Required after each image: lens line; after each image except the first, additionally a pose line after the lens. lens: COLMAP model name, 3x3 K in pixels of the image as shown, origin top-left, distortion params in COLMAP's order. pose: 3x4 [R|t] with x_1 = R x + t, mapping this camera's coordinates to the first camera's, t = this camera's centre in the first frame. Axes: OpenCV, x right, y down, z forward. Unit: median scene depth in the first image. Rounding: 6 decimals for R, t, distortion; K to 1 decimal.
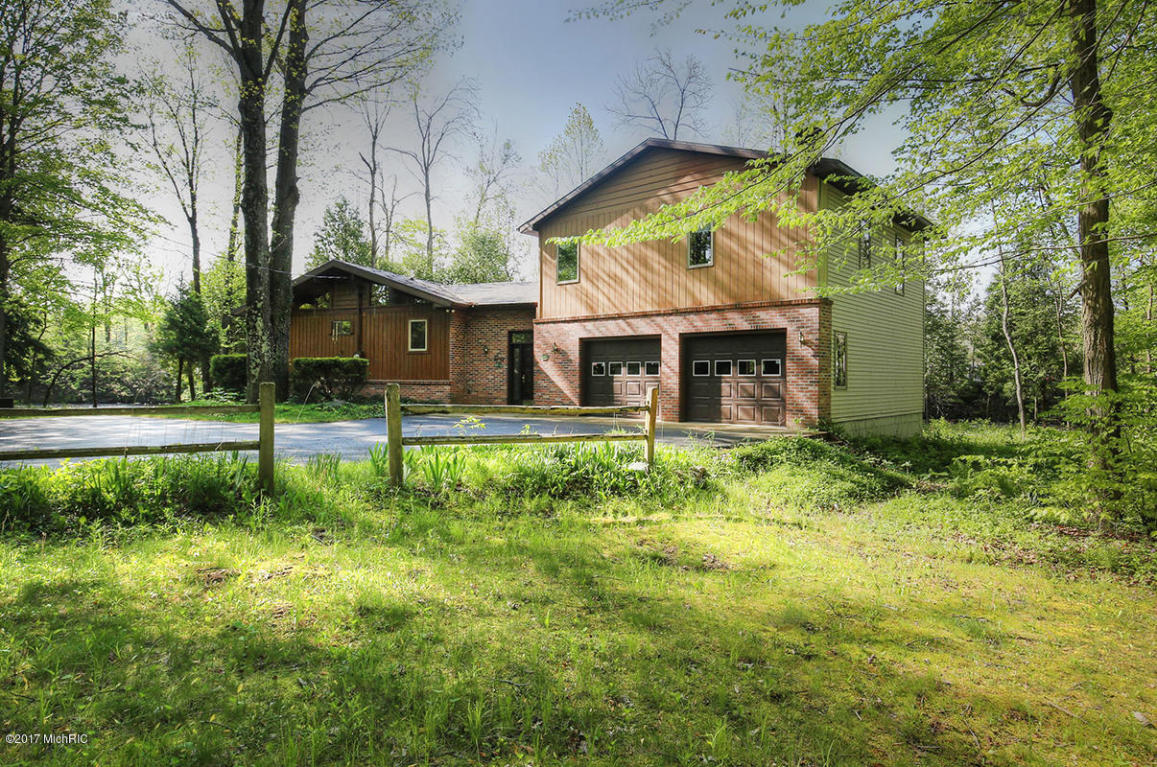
lens RADIAL K [[669.8, 0, 578.5], [0, 669.8, 383.5], [0, 0, 1]] dist [0.002257, 0.000120]
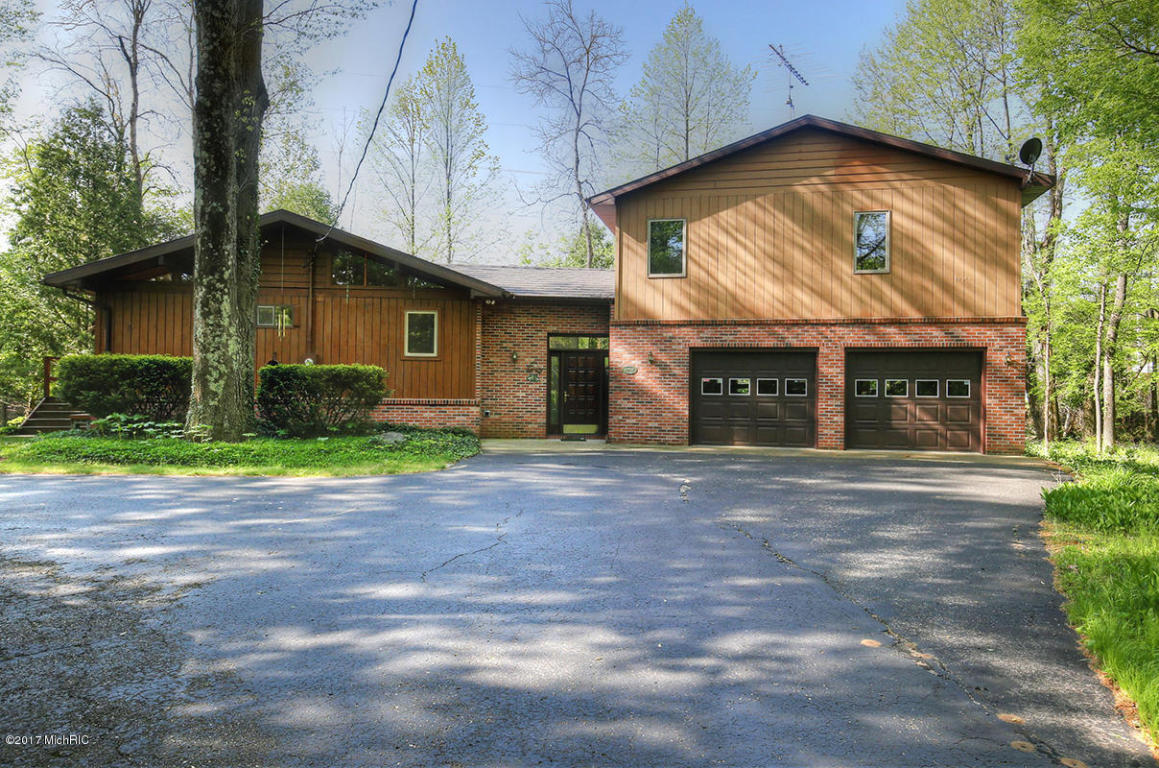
lens RADIAL K [[770.8, 0, 579.5], [0, 770.8, 384.0], [0, 0, 1]] dist [-0.001232, 0.000229]
pose [[0.878630, 0.007551, 0.477444, -0.530070], [-0.003124, 0.999944, -0.010065, -0.013942], [-0.477493, 0.007352, 0.878605, 0.248072]]
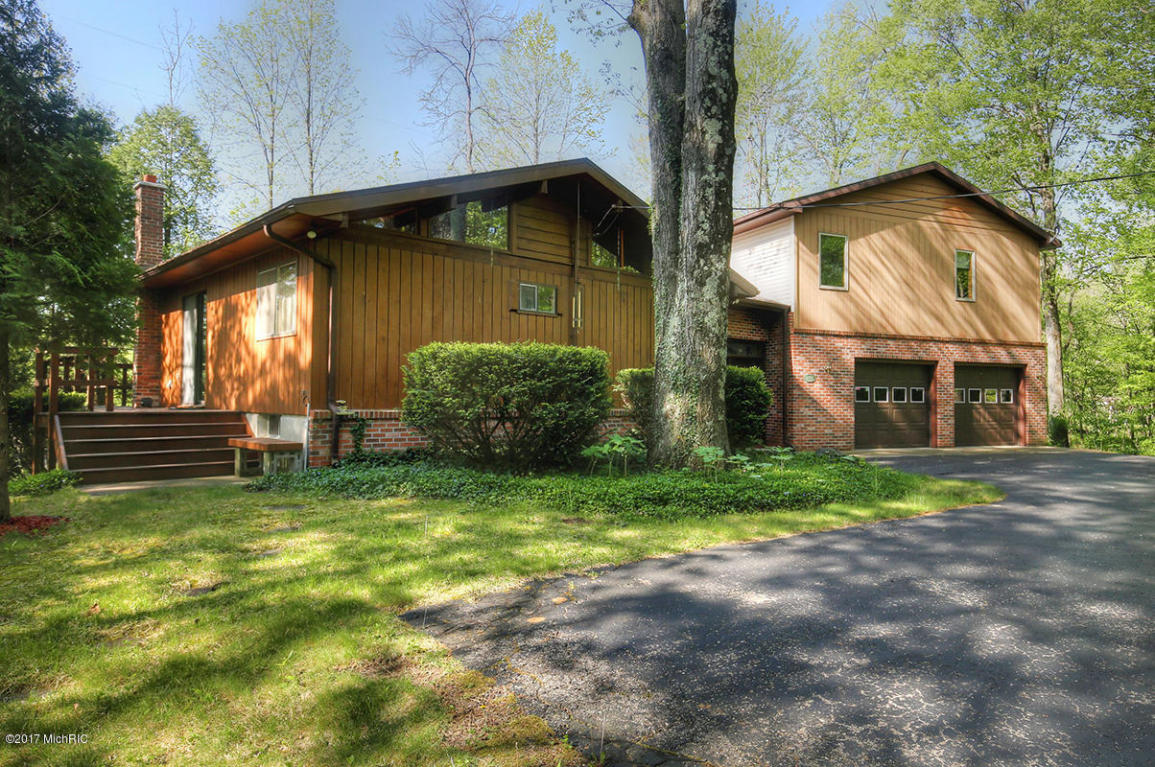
lens RADIAL K [[768.1, 0, 577.5], [0, 768.1, 383.5], [0, 0, 1]] dist [-0.001232, 0.000229]
pose [[0.415880, 0.019667, 0.909207, -0.987928], [0.002050, 0.999743, -0.022563, -0.013330], [-0.909417, 0.011247, 0.415733, 0.881062]]
